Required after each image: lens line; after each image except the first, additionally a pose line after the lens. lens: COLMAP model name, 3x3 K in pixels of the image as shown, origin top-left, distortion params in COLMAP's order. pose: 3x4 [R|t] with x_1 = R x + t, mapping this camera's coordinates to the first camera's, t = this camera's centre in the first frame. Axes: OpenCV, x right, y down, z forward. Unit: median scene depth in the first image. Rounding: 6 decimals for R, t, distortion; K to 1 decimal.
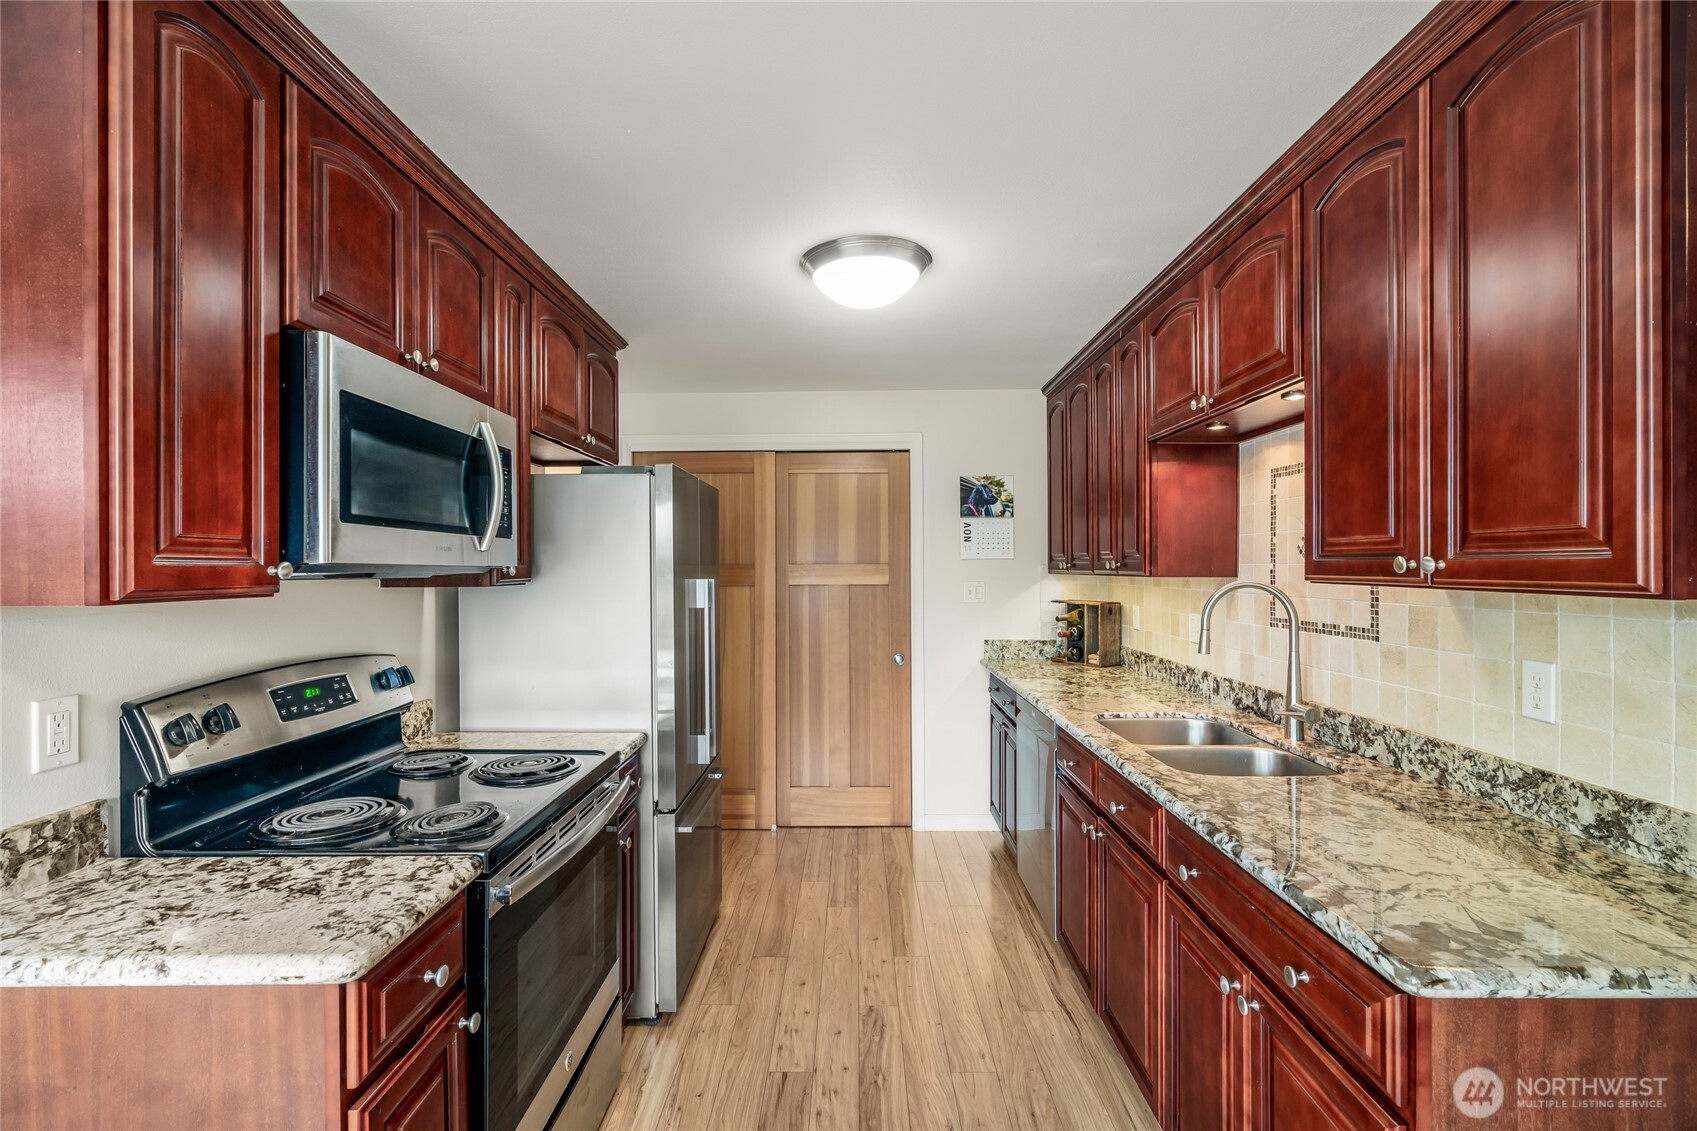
lens RADIAL K [[782.1, 0, 852.6], [0, 782.1, 562.9], [0, 0, 1]] dist [-0.012337, 0.004496]
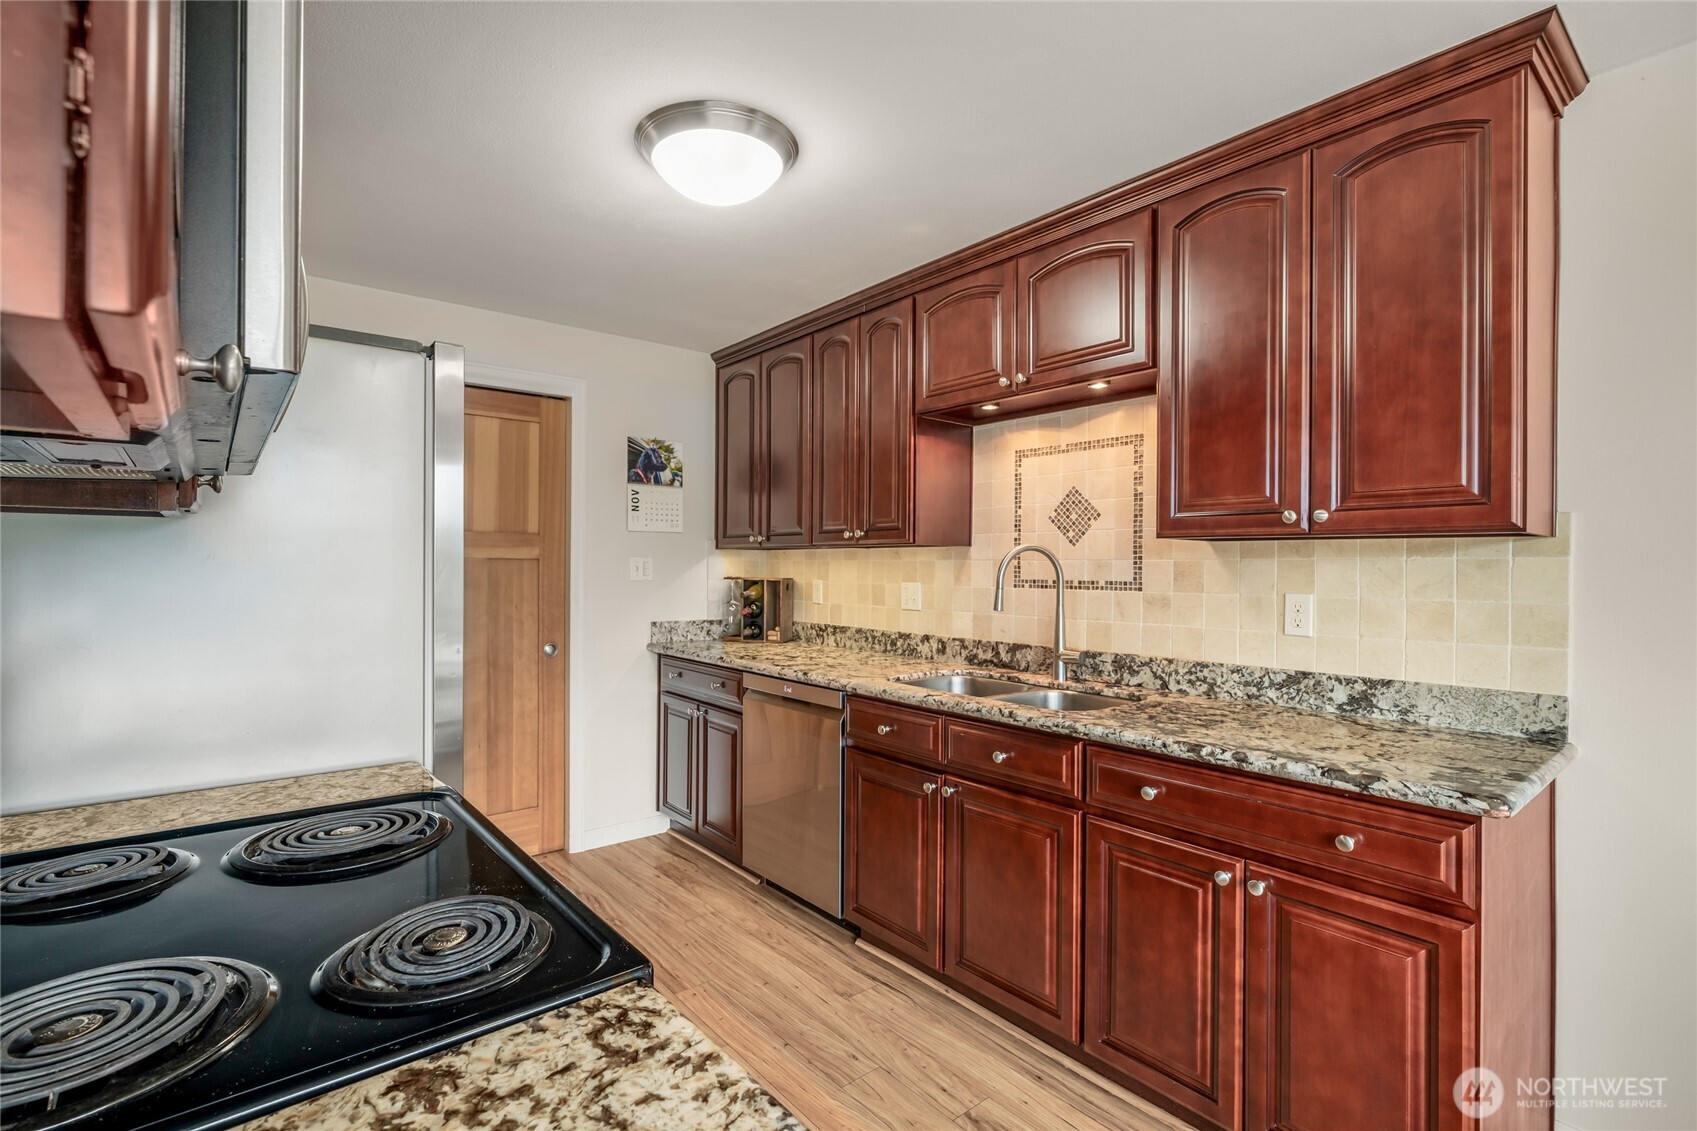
lens RADIAL K [[782.1, 0, 860.3], [0, 782.1, 562.2], [0, 0, 1]] dist [-0.012337, 0.004496]
pose [[0.760754, 0.011406, 0.648940, -0.466384], [-0.011255, 0.999927, -0.004381, 0.063082], [-0.648943, -0.003971, 0.760827, 0.331332]]
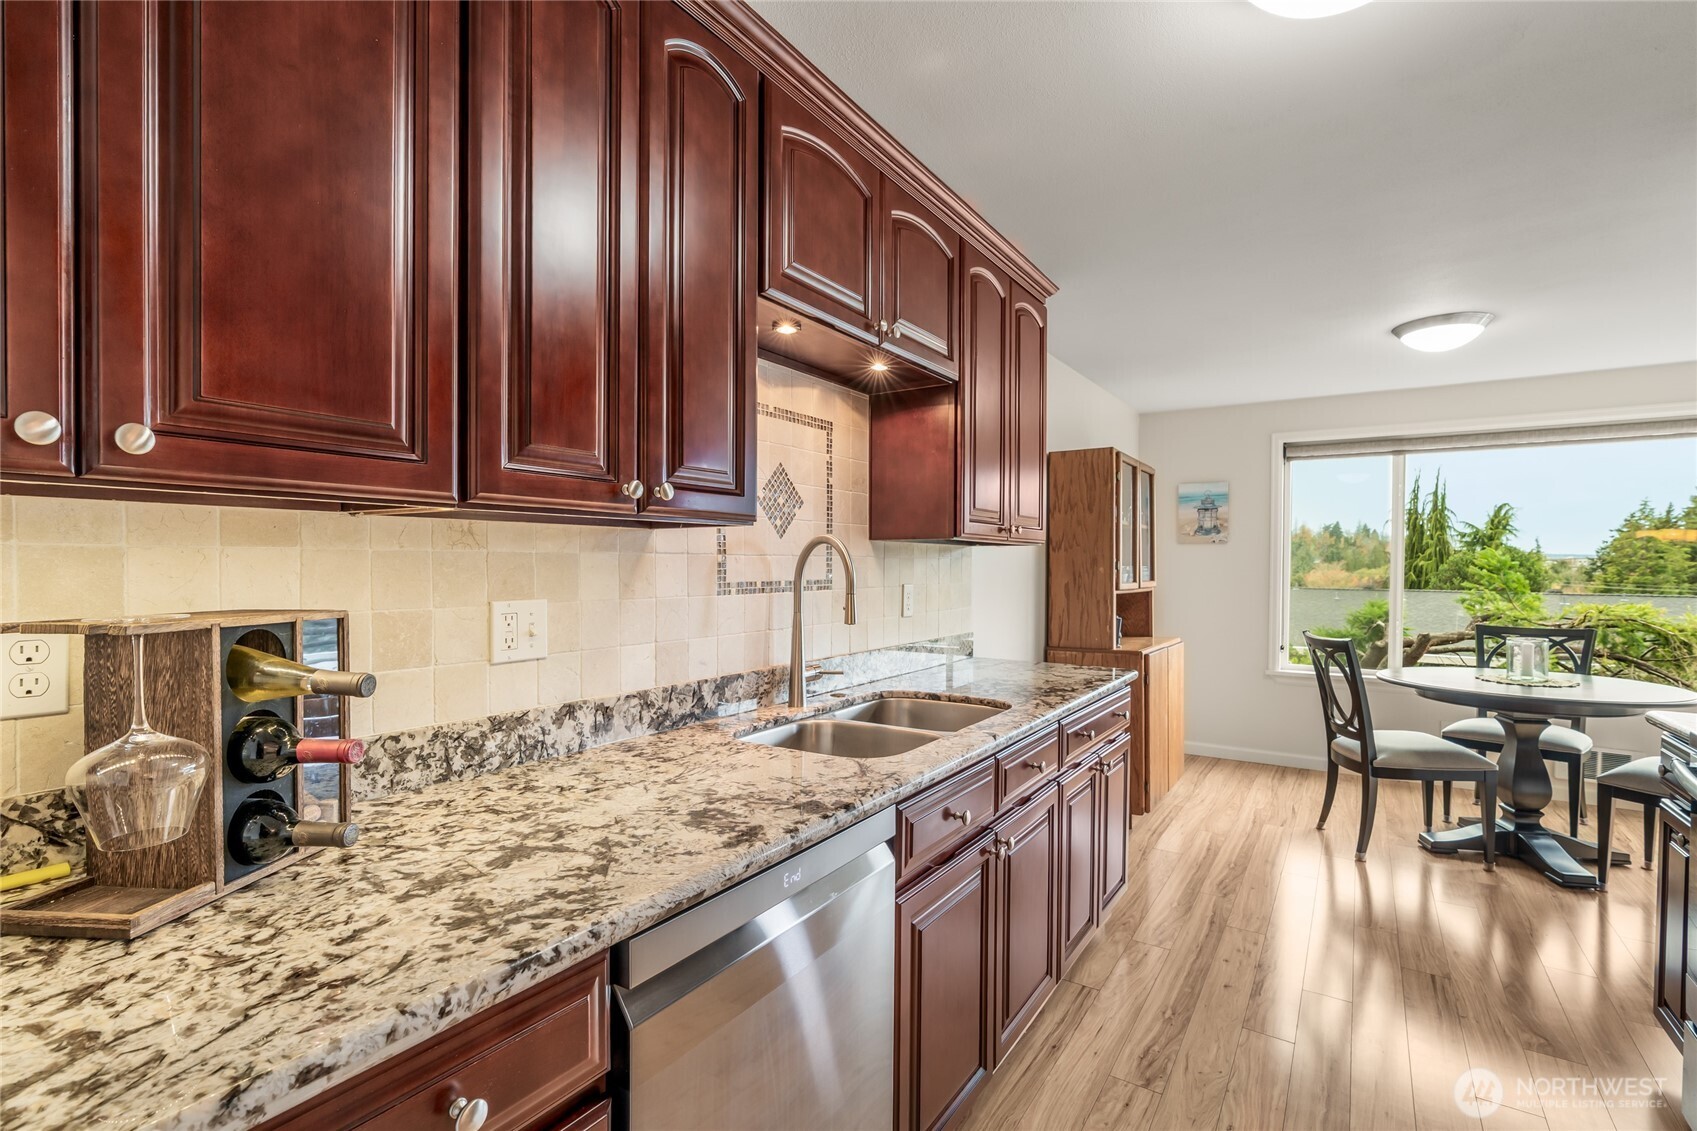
lens RADIAL K [[782.1, 0, 862.1], [0, 782.1, 571.5], [0, 0, 1]] dist [-0.012337, 0.004496]
pose [[-0.843049, -0.011263, 0.537719, 0.000433], [-0.007941, 0.999932, 0.008494, 0.061651], [-0.537779, 0.002891, -0.843081, 1.918402]]
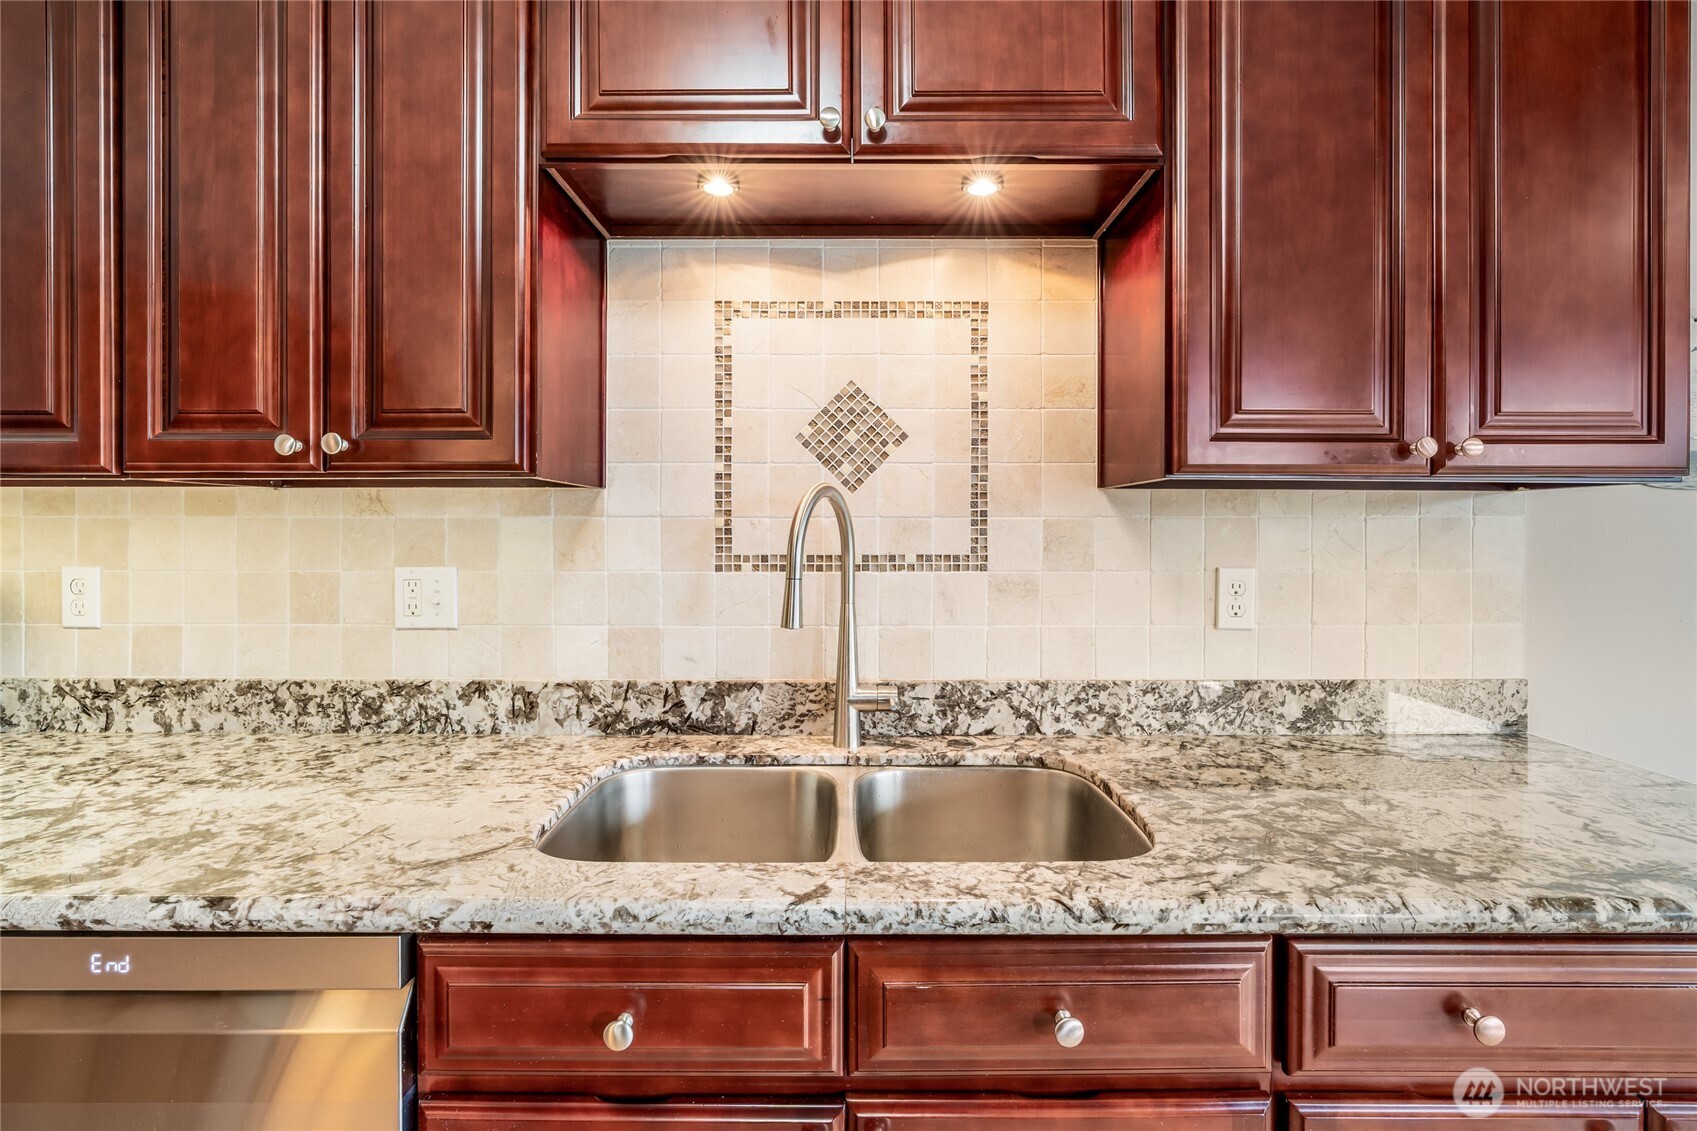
lens RADIAL K [[782.1, 0, 854.1], [0, 782.1, 531.3], [0, 0, 1]] dist [-0.012337, 0.004496]
pose [[-0.002161, 0.000153, 0.999998, -0.055885], [-0.004790, 0.999989, -0.000163, 0.062719], [-0.999986, -0.004790, -0.002160, 1.094859]]
